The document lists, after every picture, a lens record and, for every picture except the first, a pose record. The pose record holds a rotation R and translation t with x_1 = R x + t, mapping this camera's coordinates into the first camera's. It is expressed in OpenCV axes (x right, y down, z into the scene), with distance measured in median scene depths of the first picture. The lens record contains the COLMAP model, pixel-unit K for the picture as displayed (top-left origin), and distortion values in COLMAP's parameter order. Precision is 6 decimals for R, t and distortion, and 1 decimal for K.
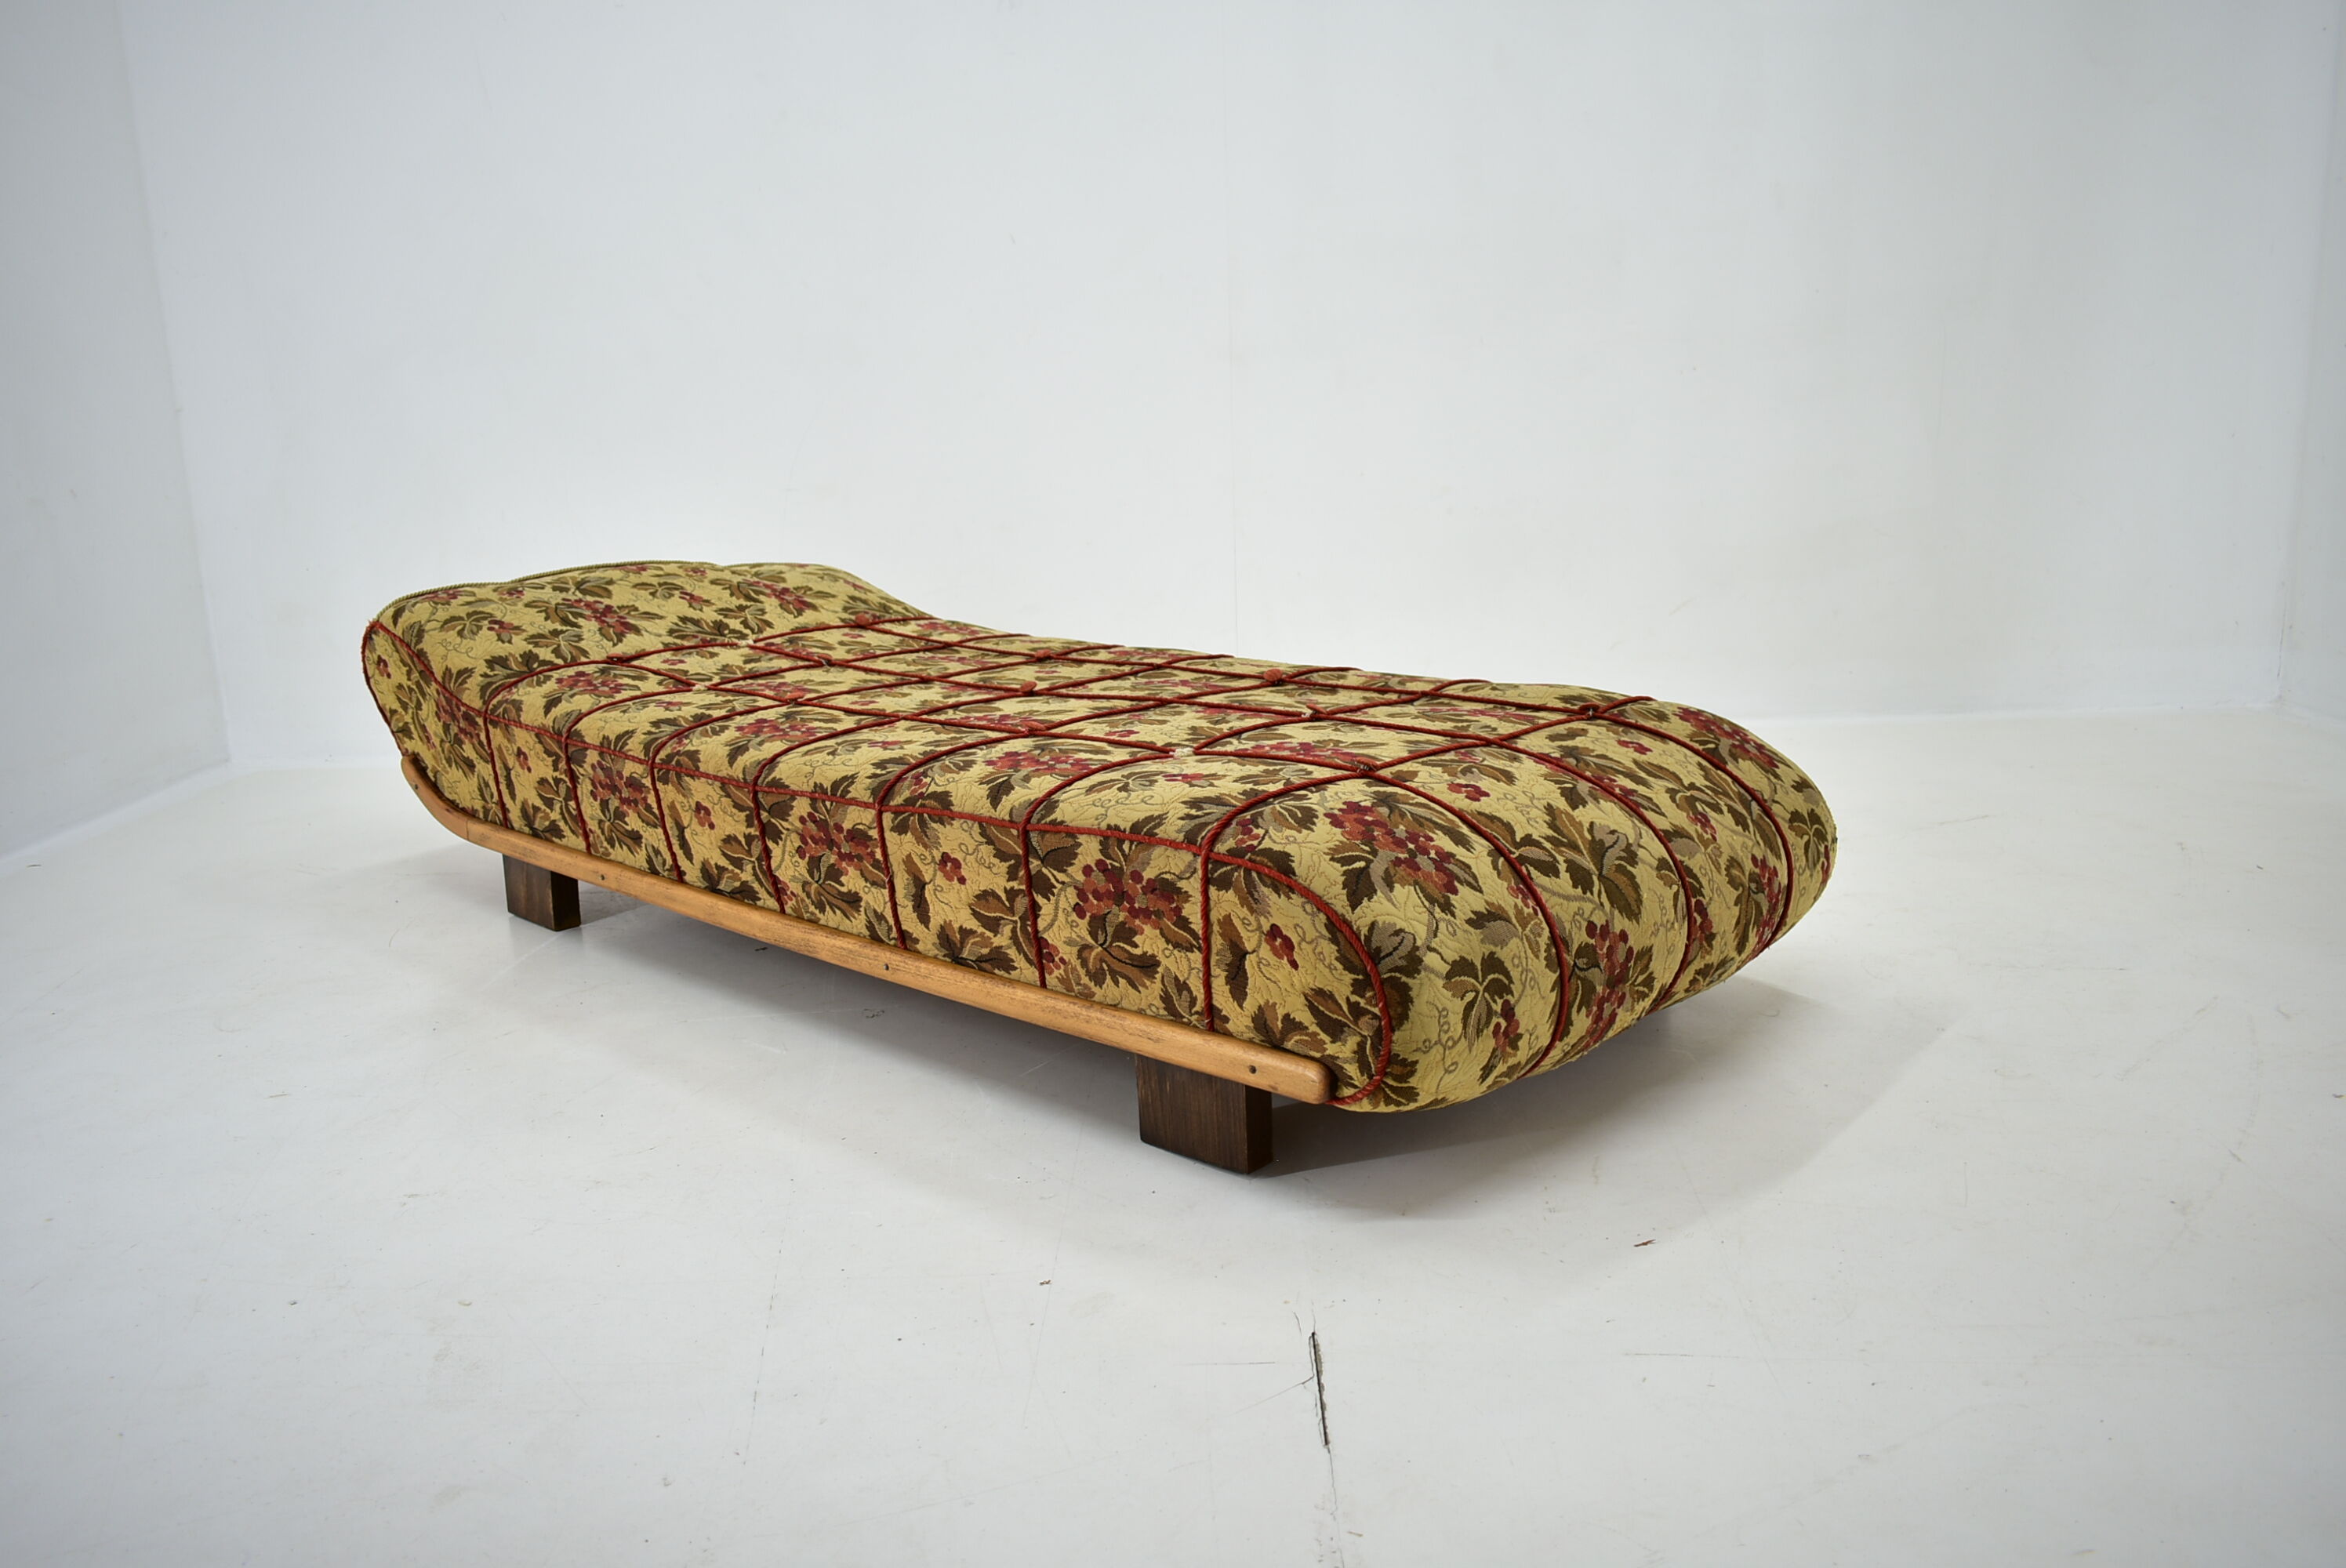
lens RADIAL K [[1797.9, 0, 1229.2], [0, 1797.9, 784.2], [0, 0, 1]] dist [-0.001803, -0.001871]
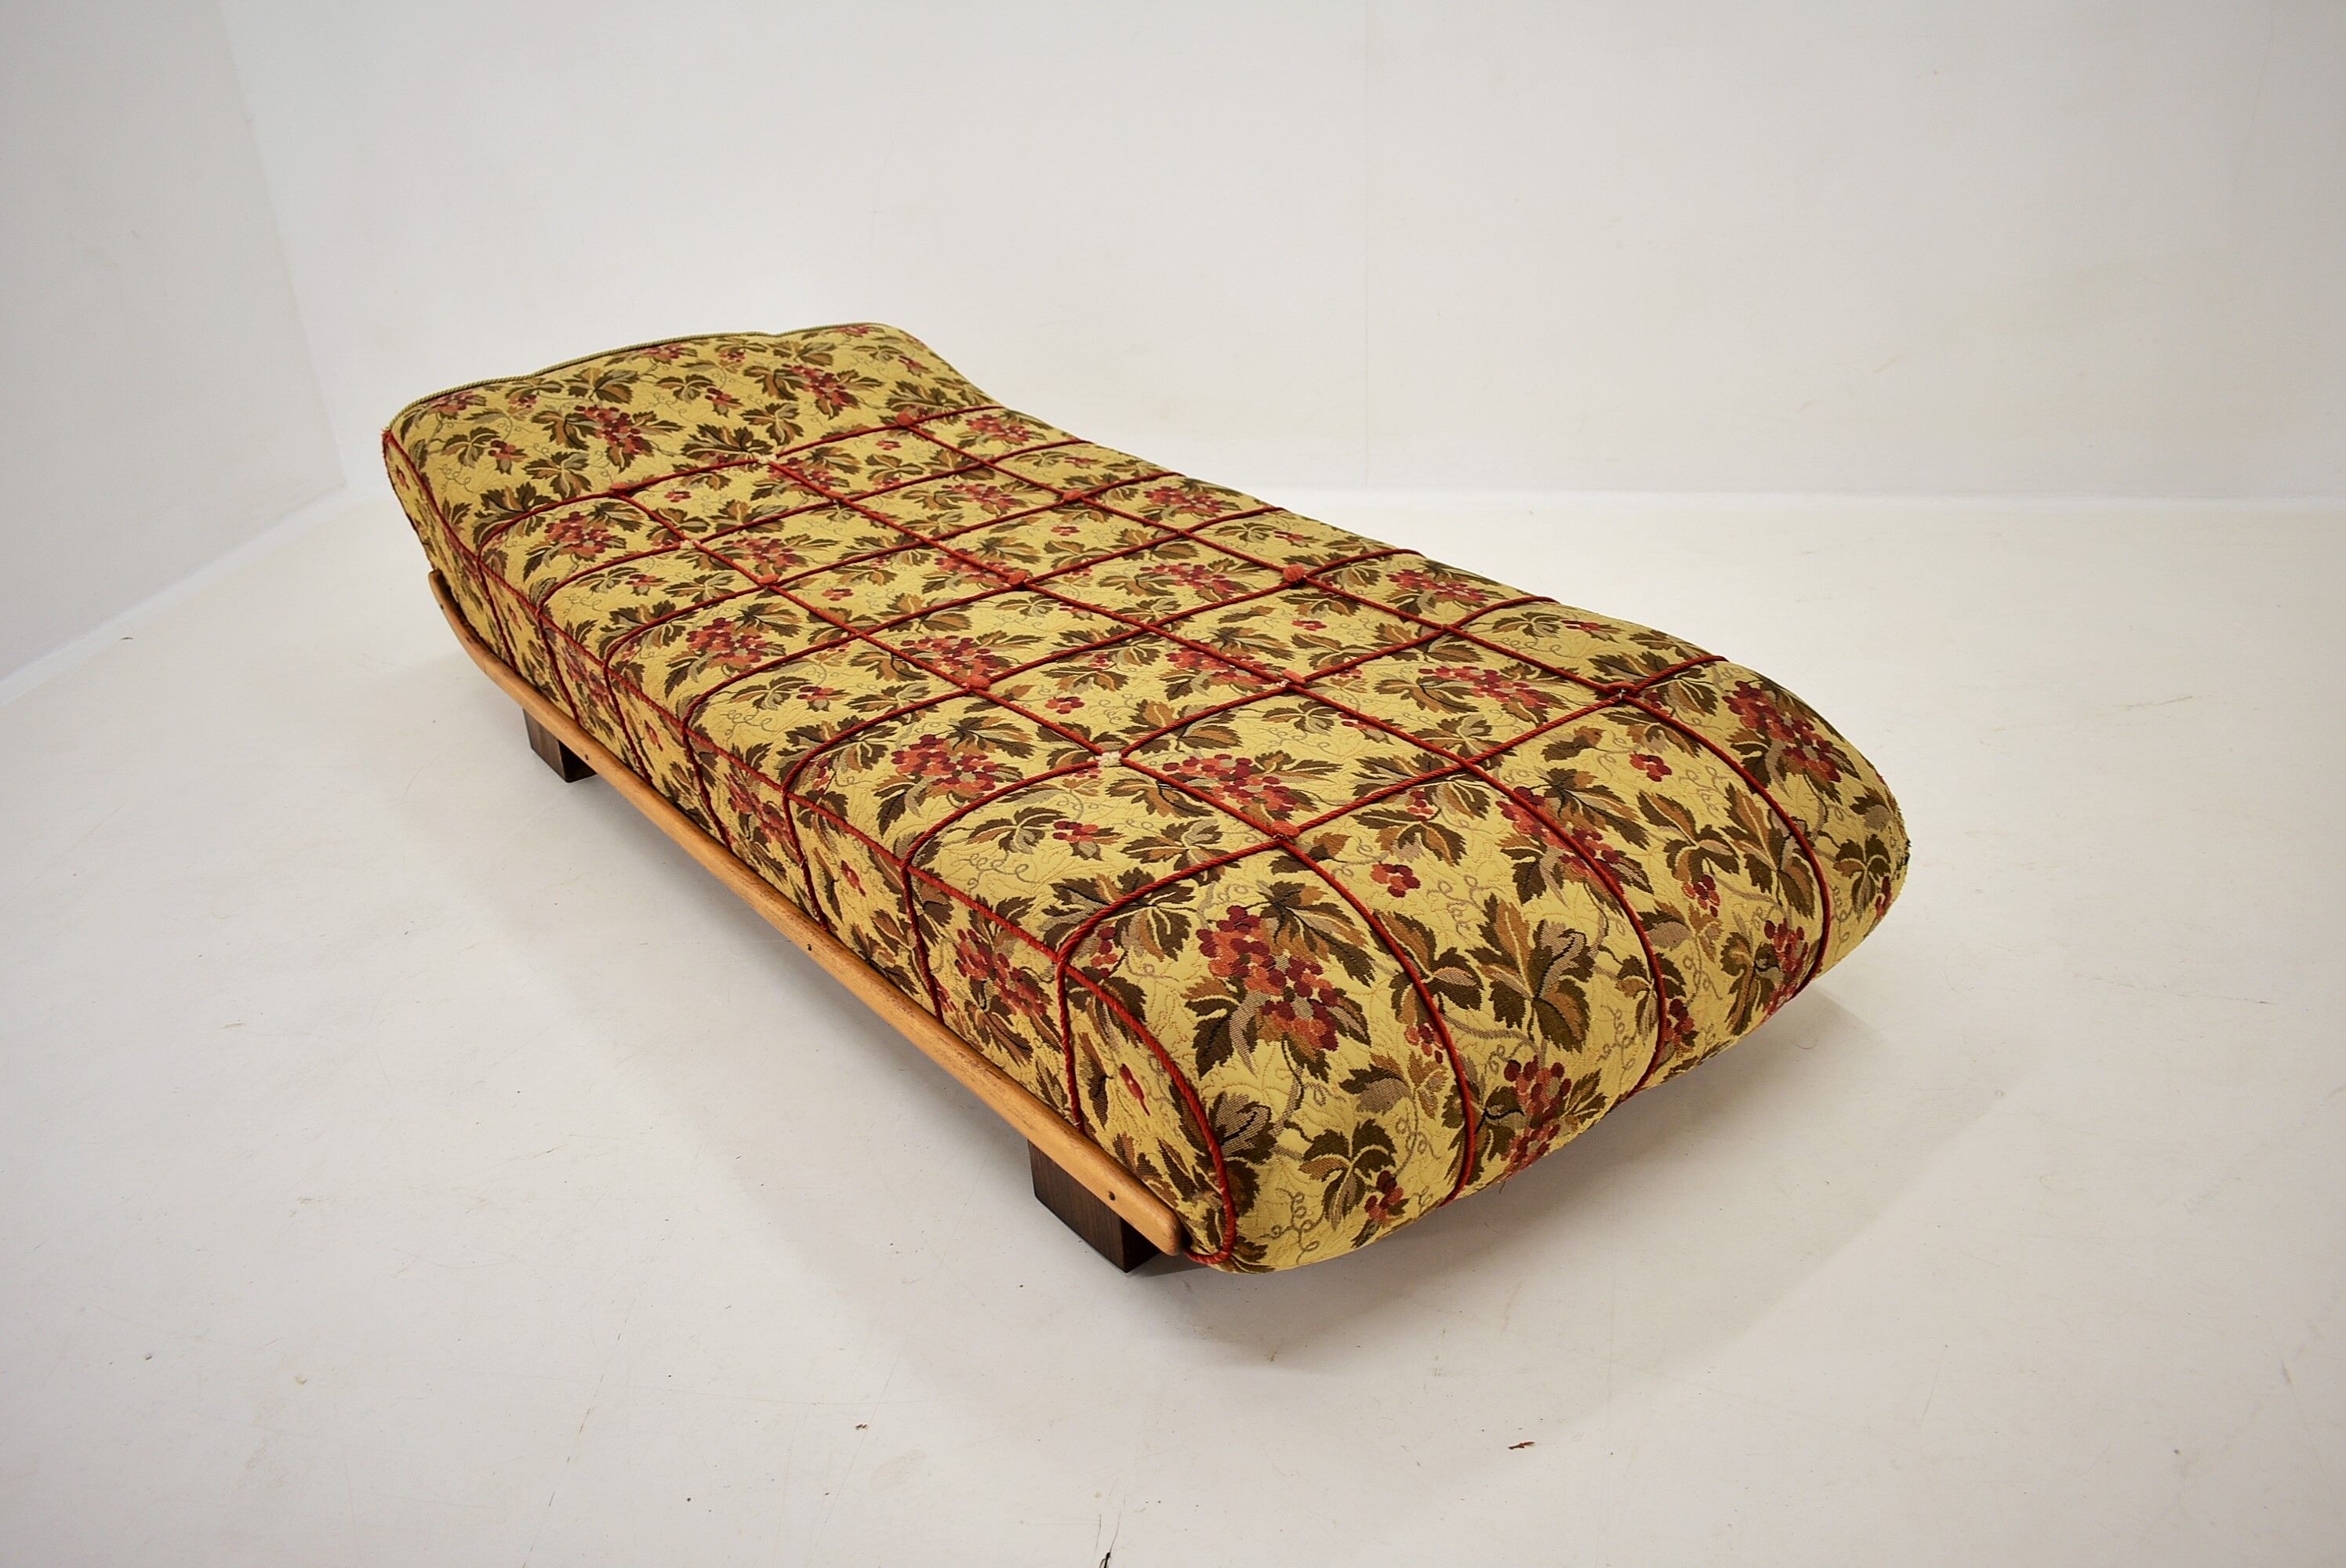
lens RADIAL K [[1797.9, 0, 1229.2], [0, 1797.9, 784.2], [0, 0, 1]] dist [-0.001803, -0.001871]
pose [[0.986438, 0.063421, -0.151388, 0.182974], [-0.022465, 0.965823, 0.258228, -0.258445], [0.162591, -0.251325, 0.954149, 0.191664]]
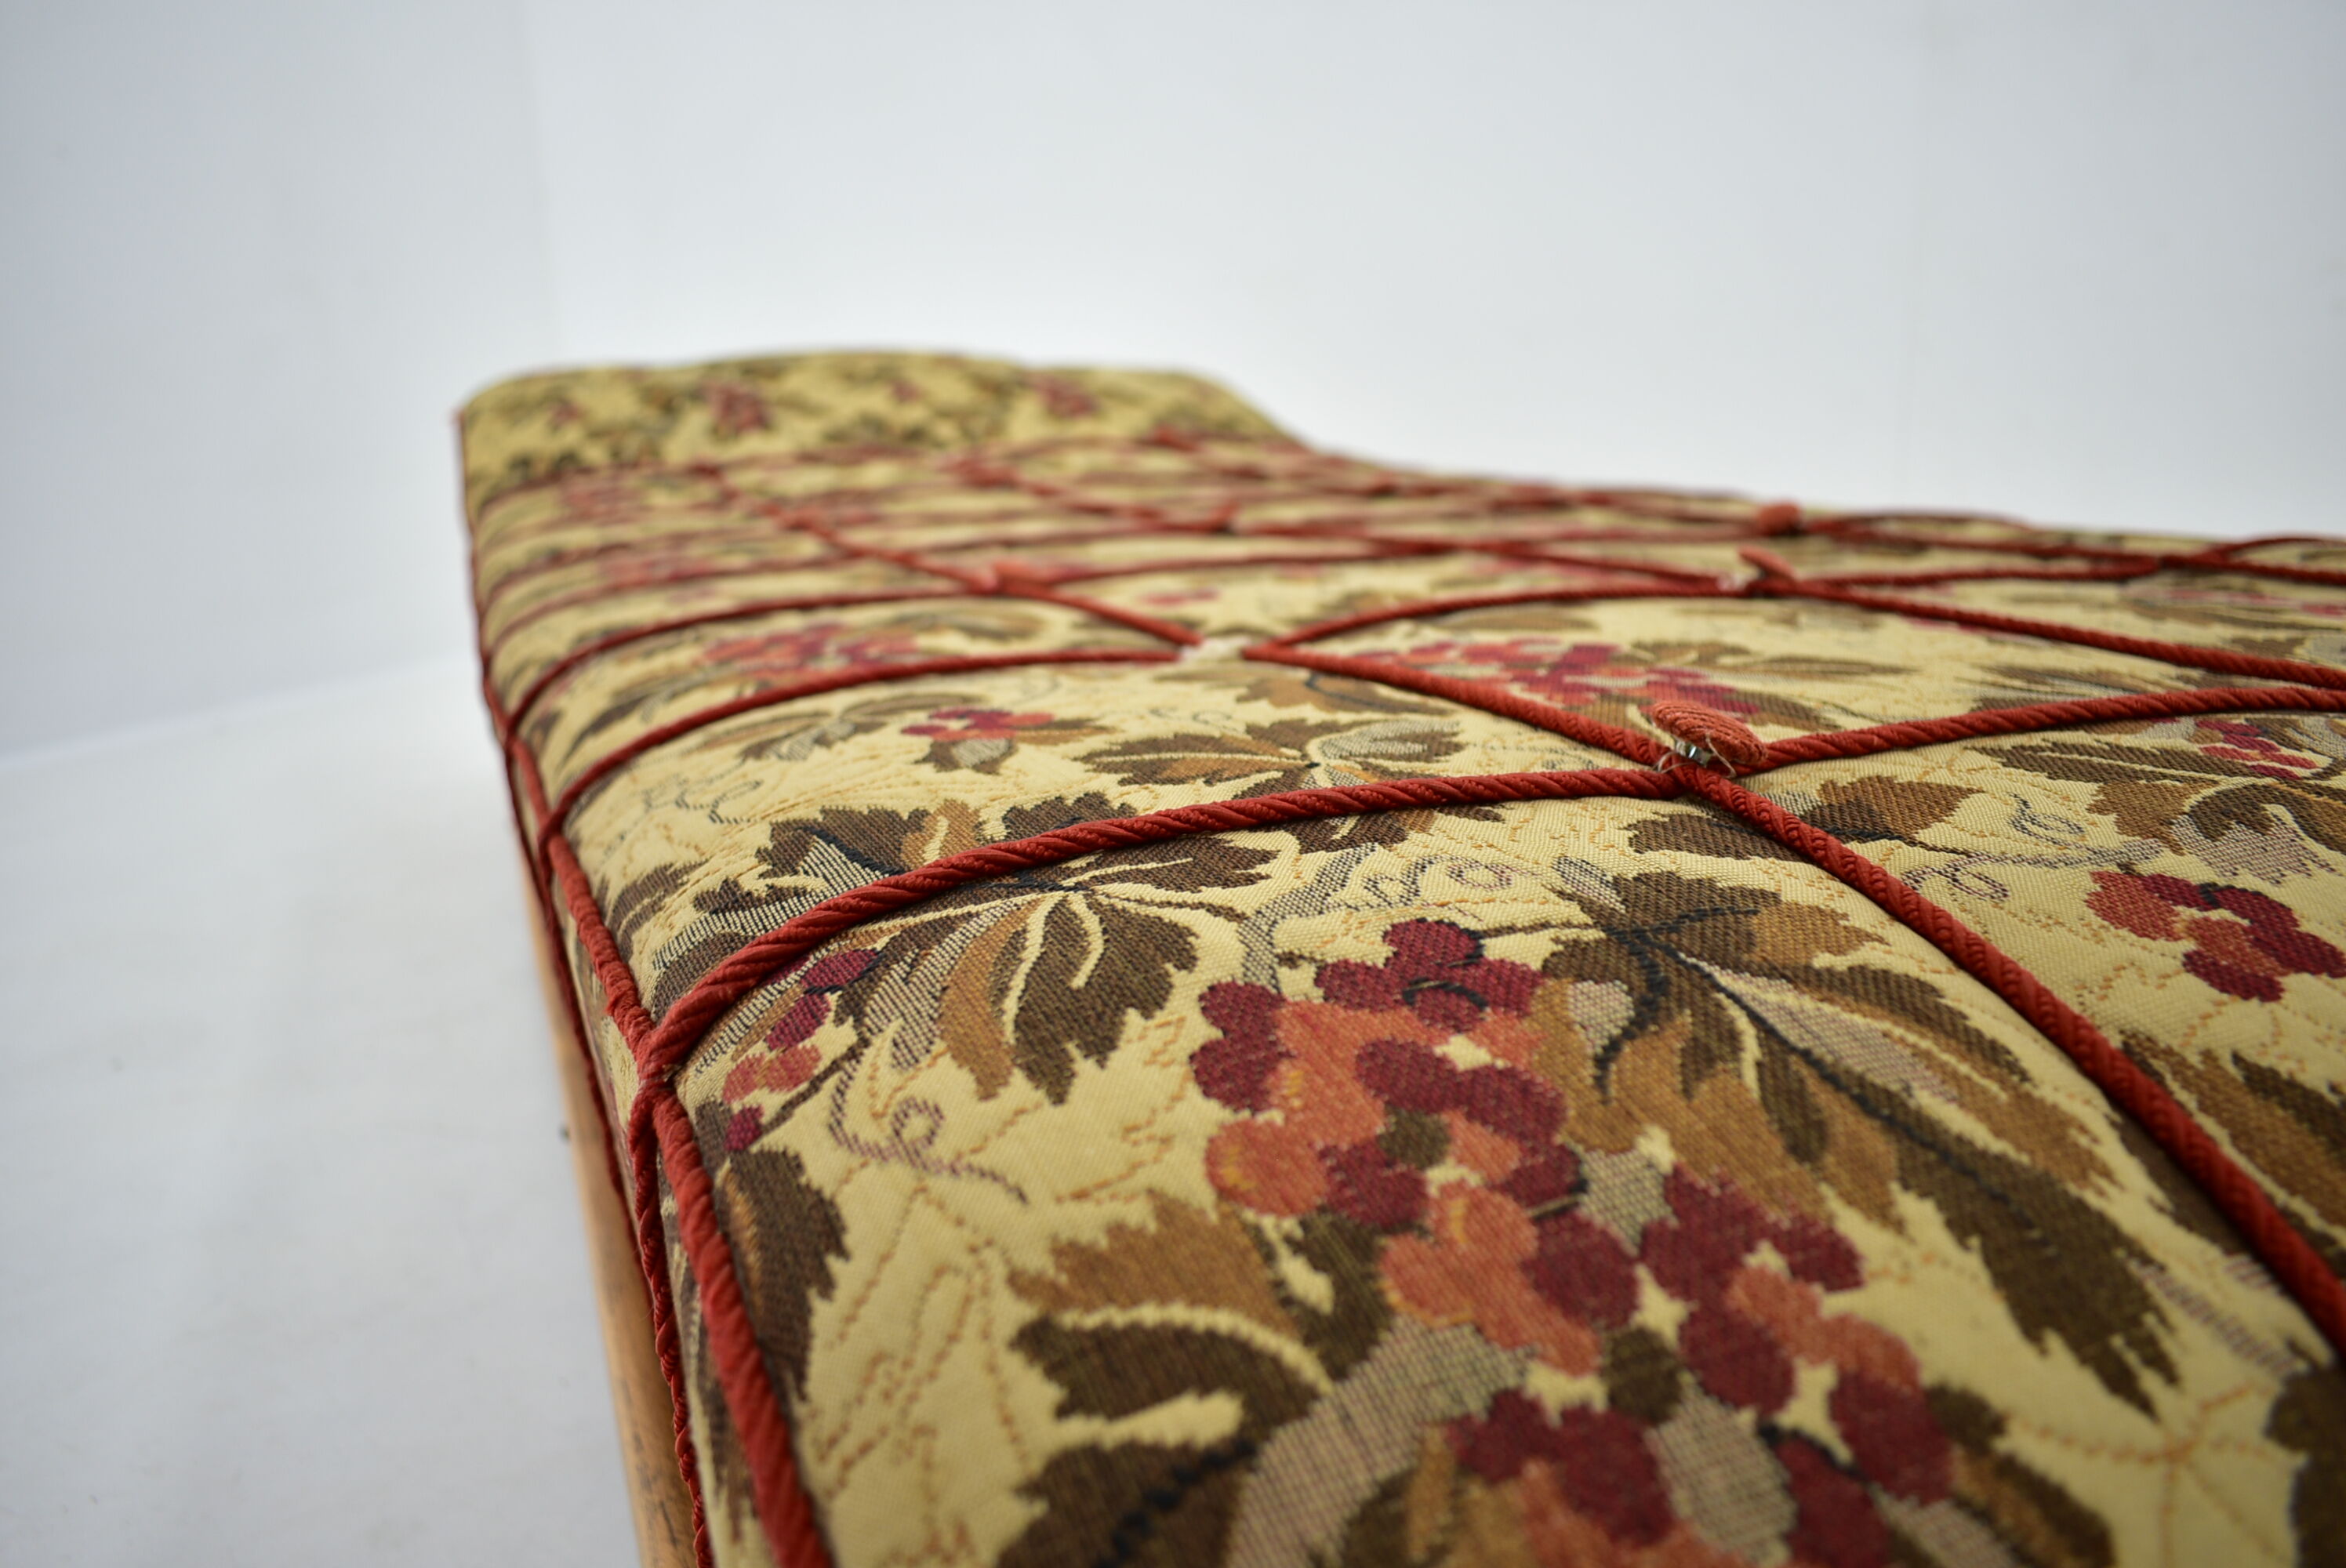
lens RADIAL K [[1787.2, 0, 1215.2], [0, 1787.2, 785.5], [0, 0, 1]] dist [-0.004669, -0.006543]
pose [[0.903980, 0.099115, -0.415927, 0.116284], [-0.087131, 0.995052, 0.047749, -0.010578], [0.418602, -0.006924, 0.908143, 0.799345]]
